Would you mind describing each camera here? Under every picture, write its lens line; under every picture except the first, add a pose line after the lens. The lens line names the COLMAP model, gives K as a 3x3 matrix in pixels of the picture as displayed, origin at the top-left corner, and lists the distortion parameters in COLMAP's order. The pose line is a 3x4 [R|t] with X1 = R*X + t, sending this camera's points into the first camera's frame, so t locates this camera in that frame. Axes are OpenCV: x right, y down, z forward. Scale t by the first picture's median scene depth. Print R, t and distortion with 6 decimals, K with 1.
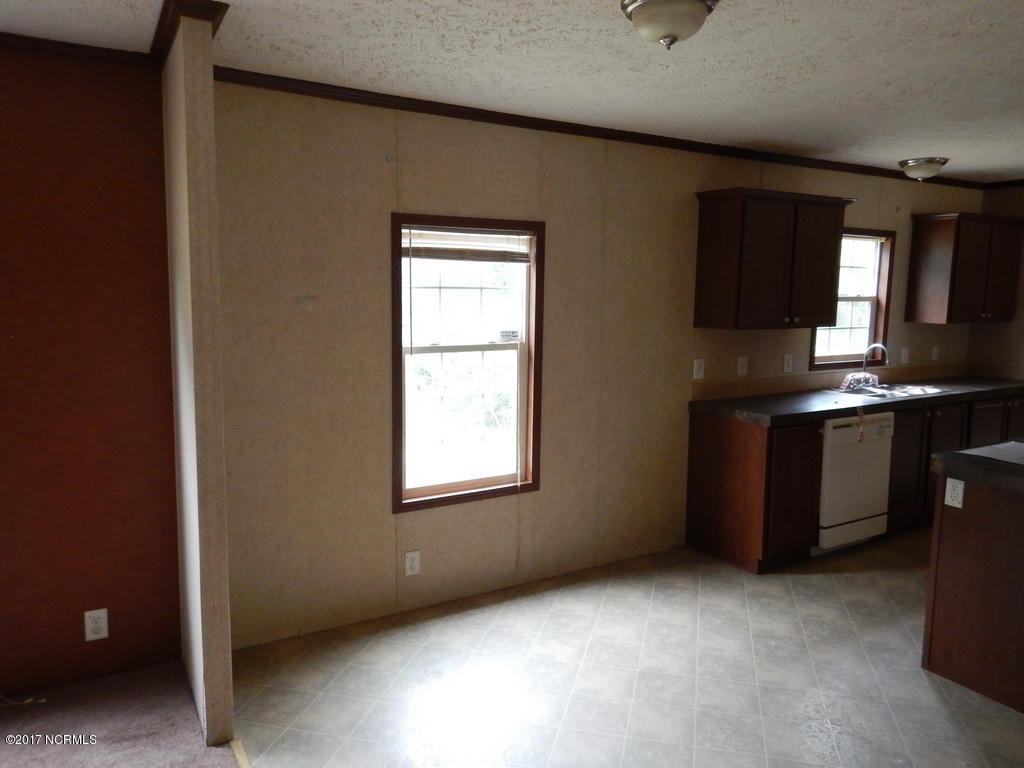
lens RADIAL K [[735.1, 0, 530.6], [0, 735.1, 377.0], [0, 0, 1]] dist [0.009942, -0.003426]
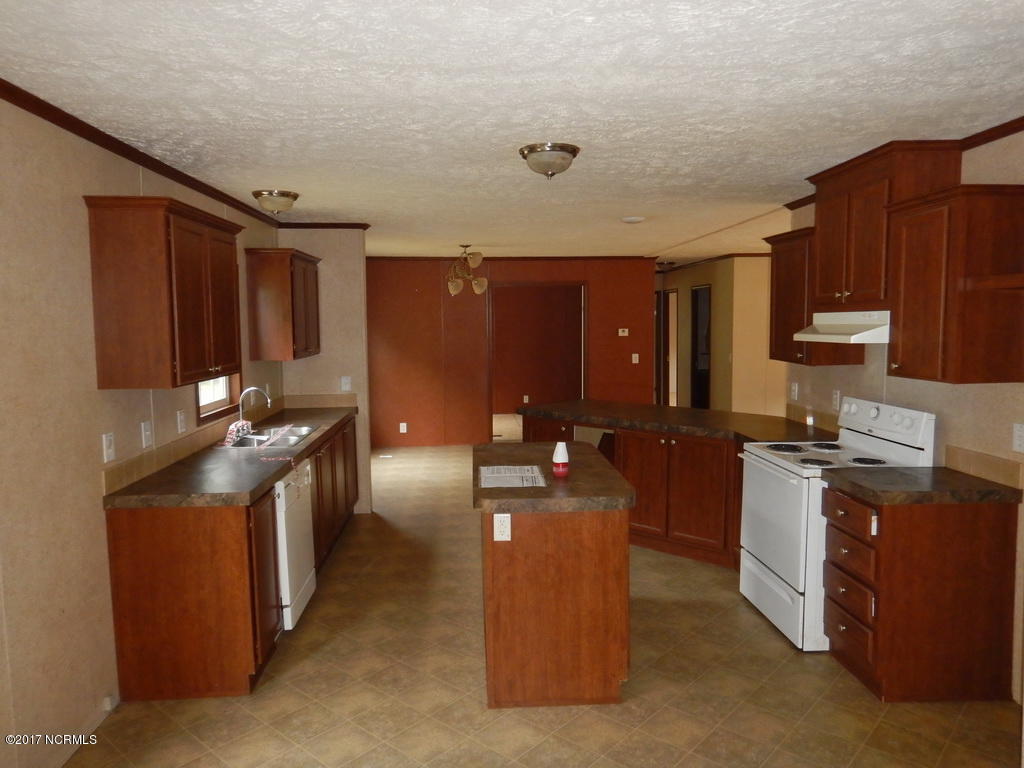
lens RADIAL K [[735.1, 0, 505.2], [0, 735.1, 383.1], [0, 0, 1]] dist [0.009942, -0.003426]
pose [[0.477302, -0.089163, 0.874204, -0.200036], [0.121554, 0.991974, 0.034808, -0.050279], [-0.870291, 0.089649, 0.484310, 0.325422]]
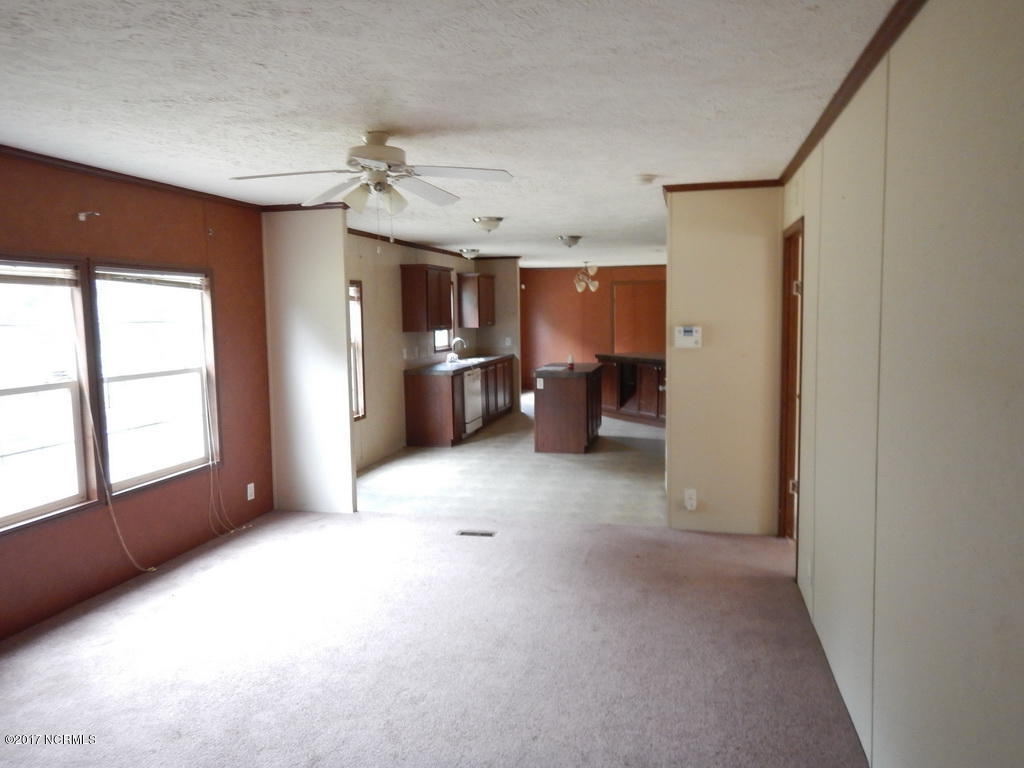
lens RADIAL K [[735.1, 0, 512.5], [0, 735.1, 382.6], [0, 0, 1]] dist [0.009942, -0.003426]
pose [[0.703180, -0.090275, 0.705258, -0.958329], [0.107377, 0.994014, 0.020176, 0.056400], [-0.702858, 0.061541, 0.708663, -0.581716]]
